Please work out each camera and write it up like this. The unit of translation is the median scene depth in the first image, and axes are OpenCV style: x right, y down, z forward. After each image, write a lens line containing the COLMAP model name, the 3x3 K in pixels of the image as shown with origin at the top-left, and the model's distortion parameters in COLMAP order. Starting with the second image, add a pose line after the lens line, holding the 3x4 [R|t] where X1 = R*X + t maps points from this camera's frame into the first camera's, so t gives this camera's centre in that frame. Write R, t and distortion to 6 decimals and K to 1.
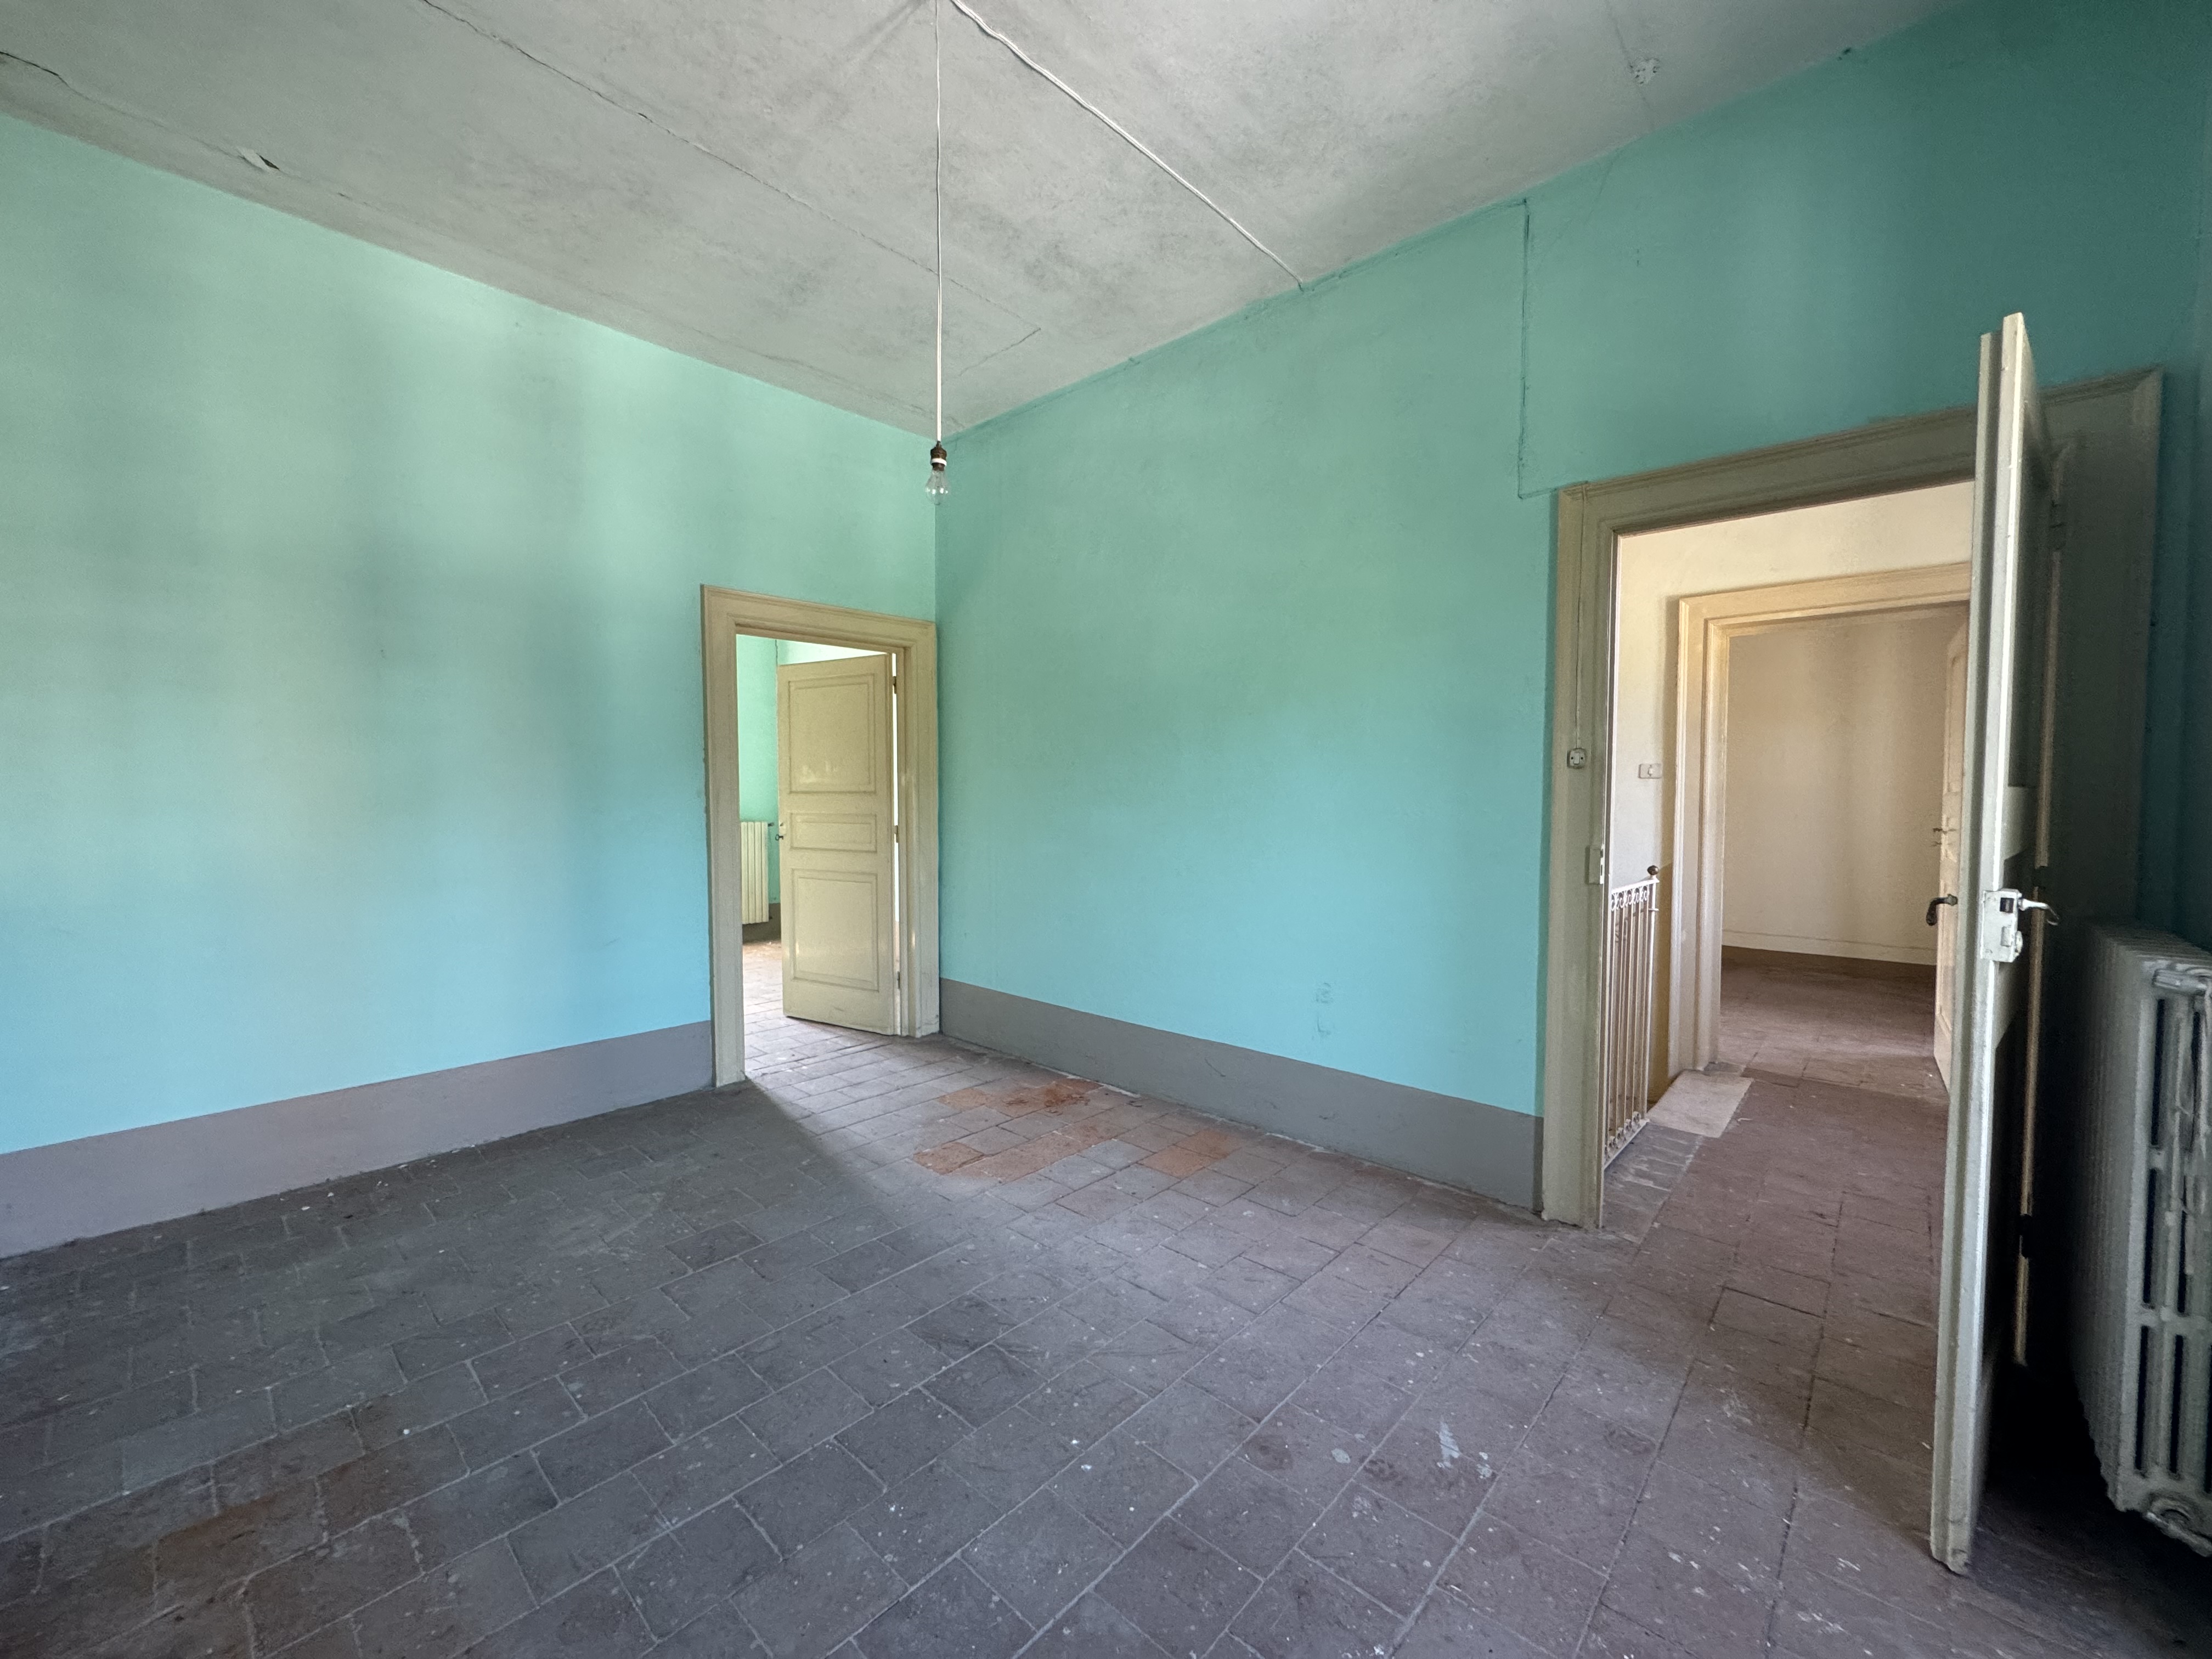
lens RADIAL K [[888.8, 0, 1105.4], [0, 888.8, 827.2], [0, 0, 1]] dist [-0.001756, 0.000035]
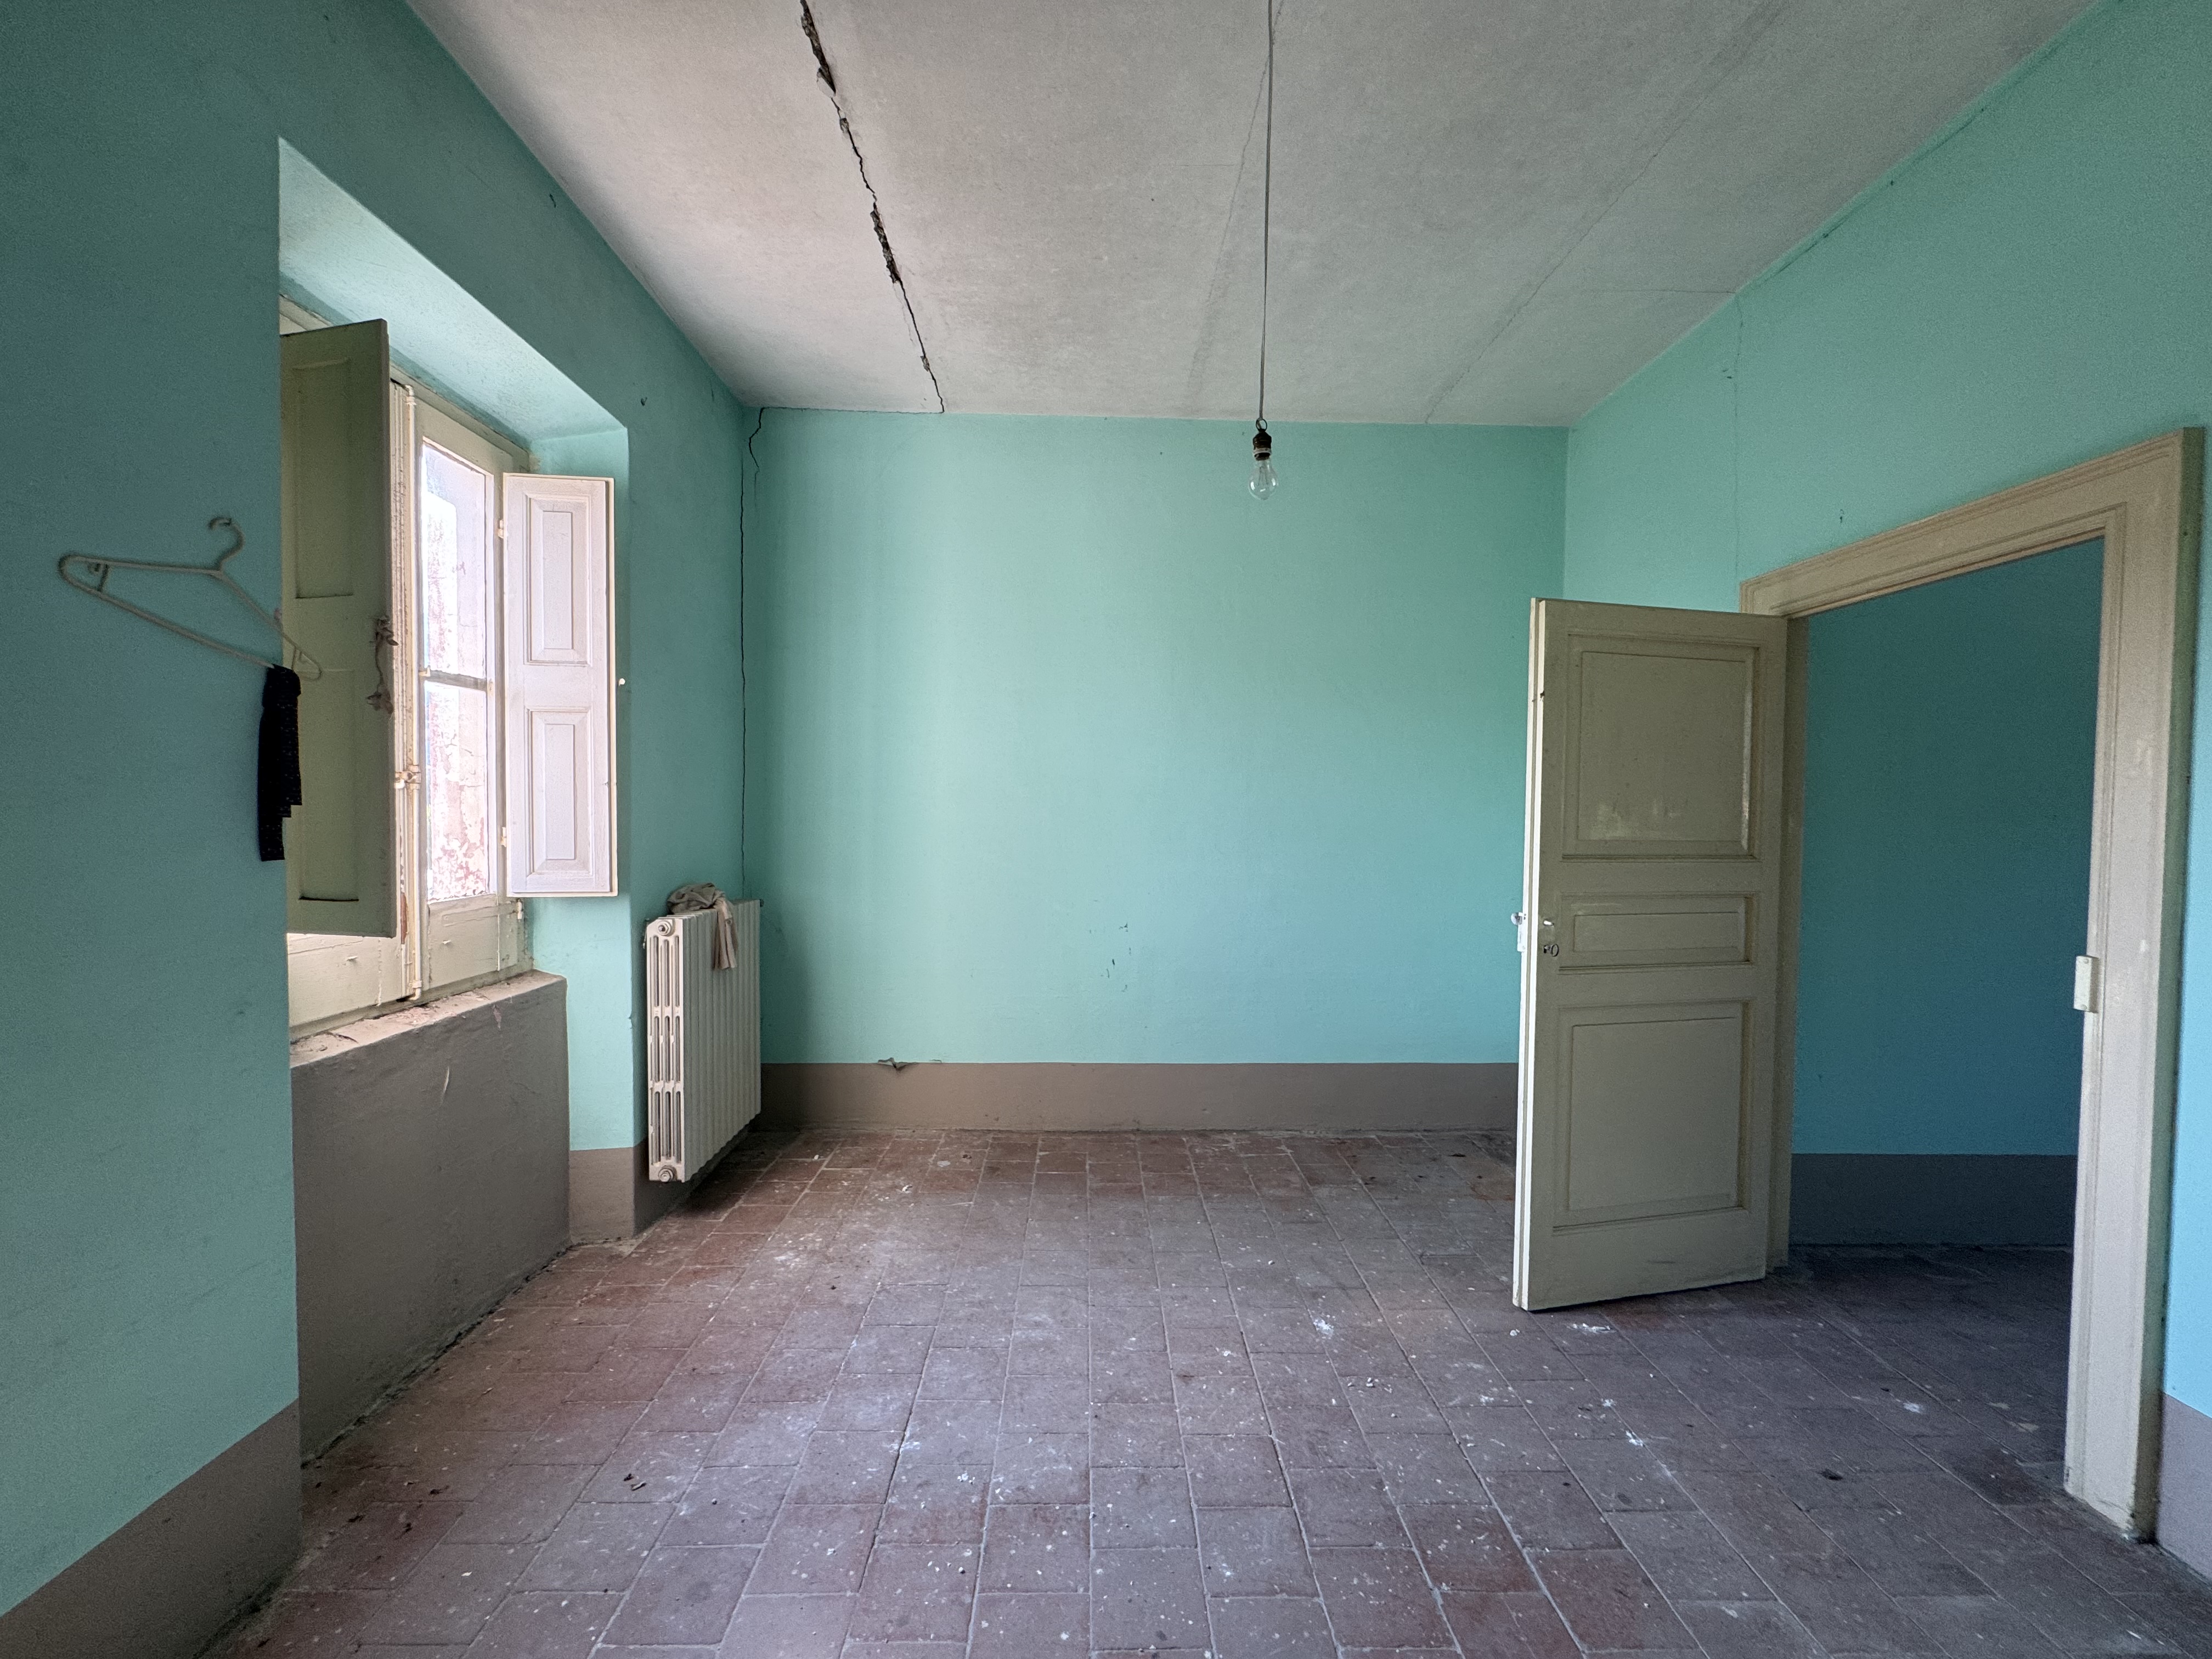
lens RADIAL K [[888.8, 0, 1110.1], [0, 888.8, 834.7], [0, 0, 1]] dist [-0.001756, 0.000035]
pose [[0.711512, -0.006464, 0.702644, -0.905991], [0.017640, 0.999807, -0.008665, -0.052861], [-0.702452, 0.018560, 0.711489, 0.848540]]
